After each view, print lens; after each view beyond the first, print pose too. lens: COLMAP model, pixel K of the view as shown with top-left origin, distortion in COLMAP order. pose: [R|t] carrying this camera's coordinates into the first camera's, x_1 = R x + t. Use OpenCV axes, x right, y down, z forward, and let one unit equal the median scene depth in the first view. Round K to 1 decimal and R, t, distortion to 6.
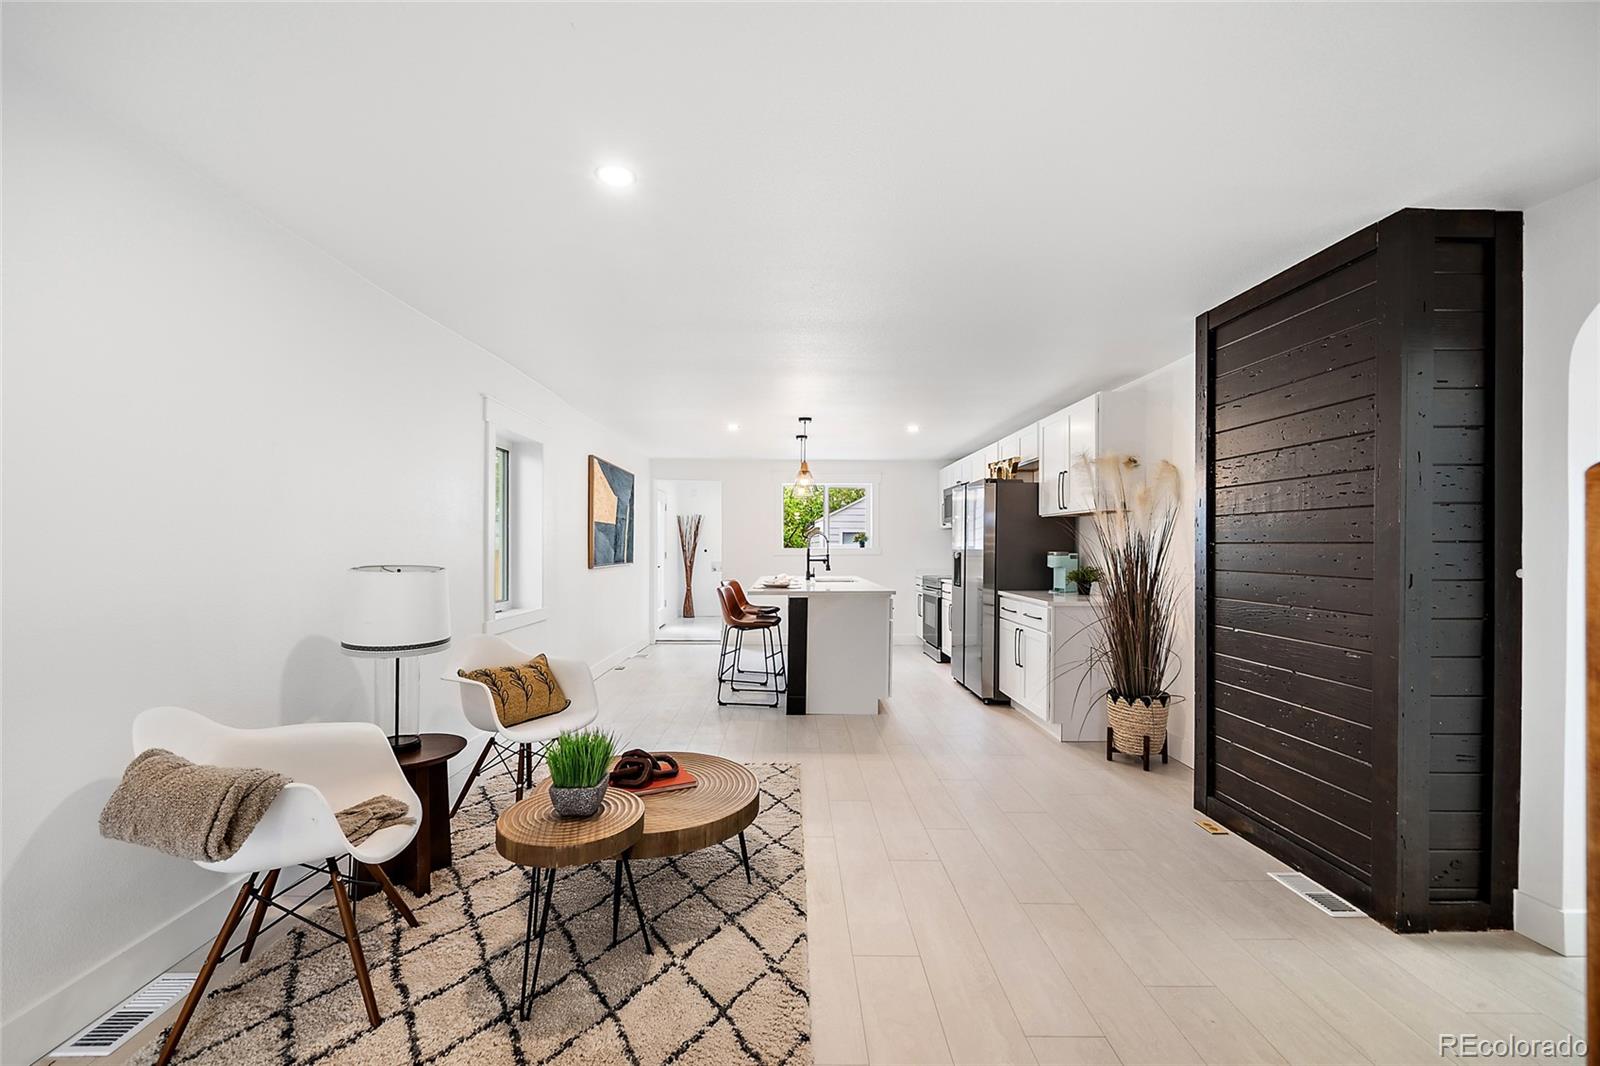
lens RADIAL K [[632.2, 0, 785.5], [0, 632.2, 549.3], [0, 0, 1]] dist [-0.002670, -0.000153]
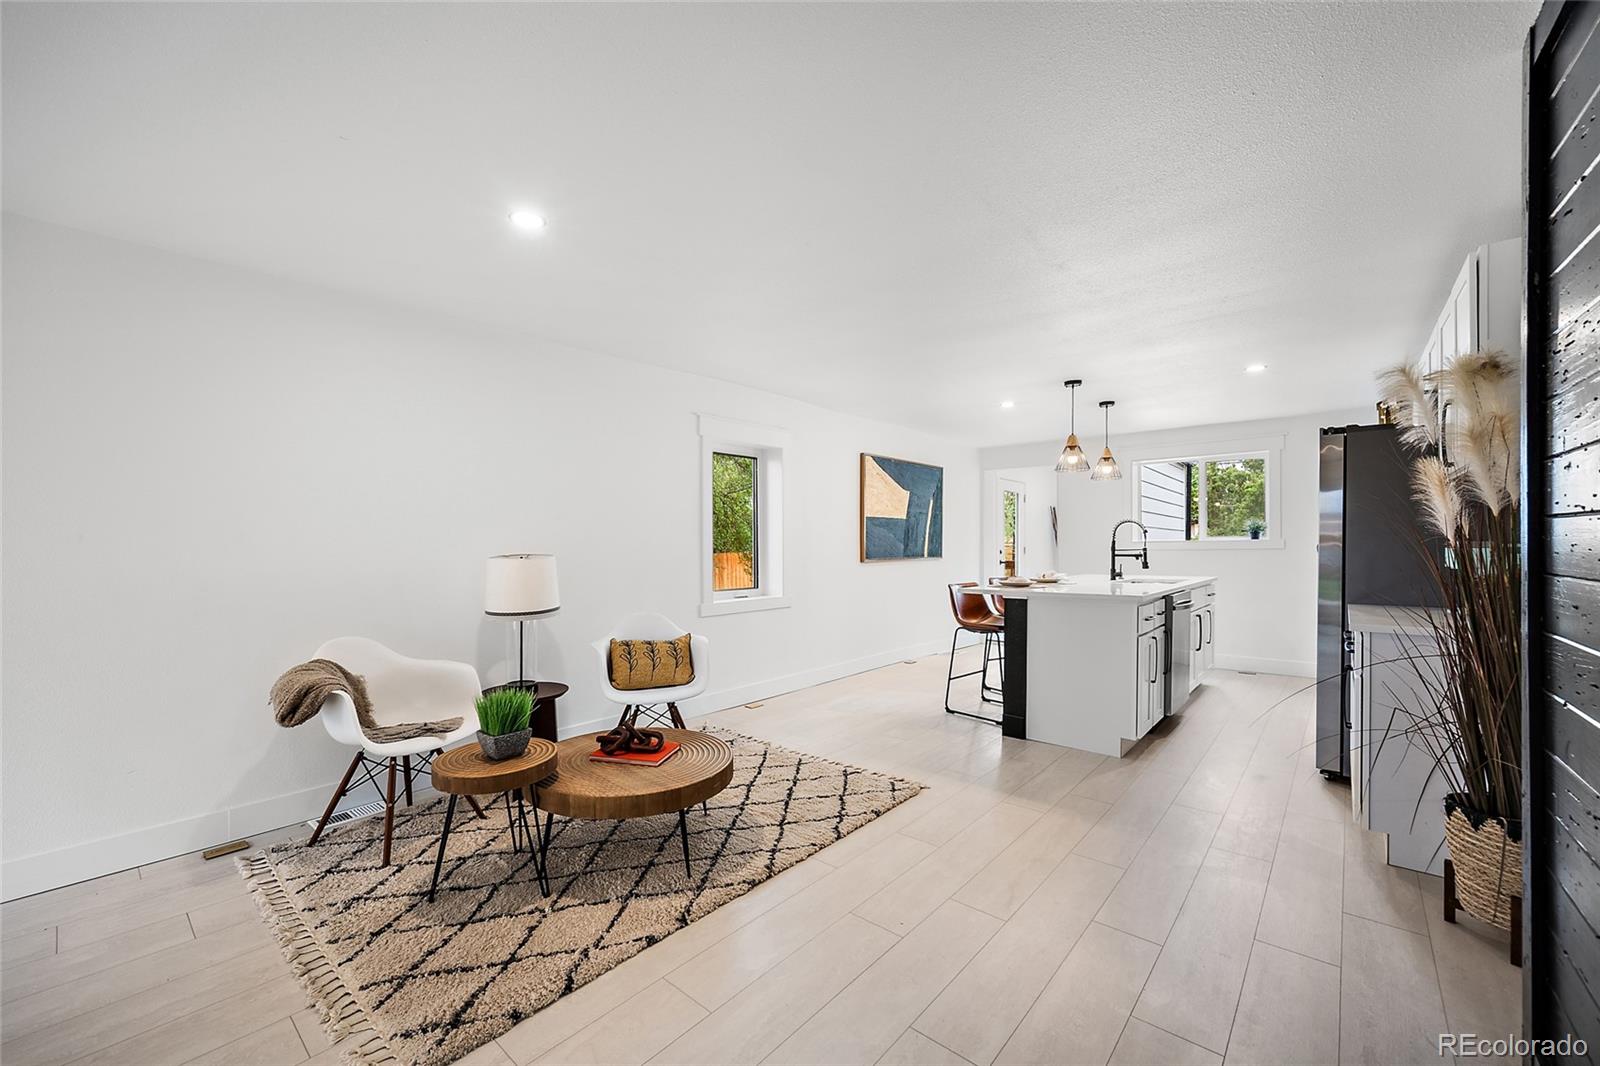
lens RADIAL K [[632.2, 0, 802.8], [0, 632.2, 538.5], [0, 0, 1]] dist [-0.002670, -0.000153]
pose [[0.758932, -0.011783, -0.651064, 0.332669], [0.003708, 0.999898, -0.013775, 0.007069], [0.651160, 0.008040, 0.758898, 0.166460]]
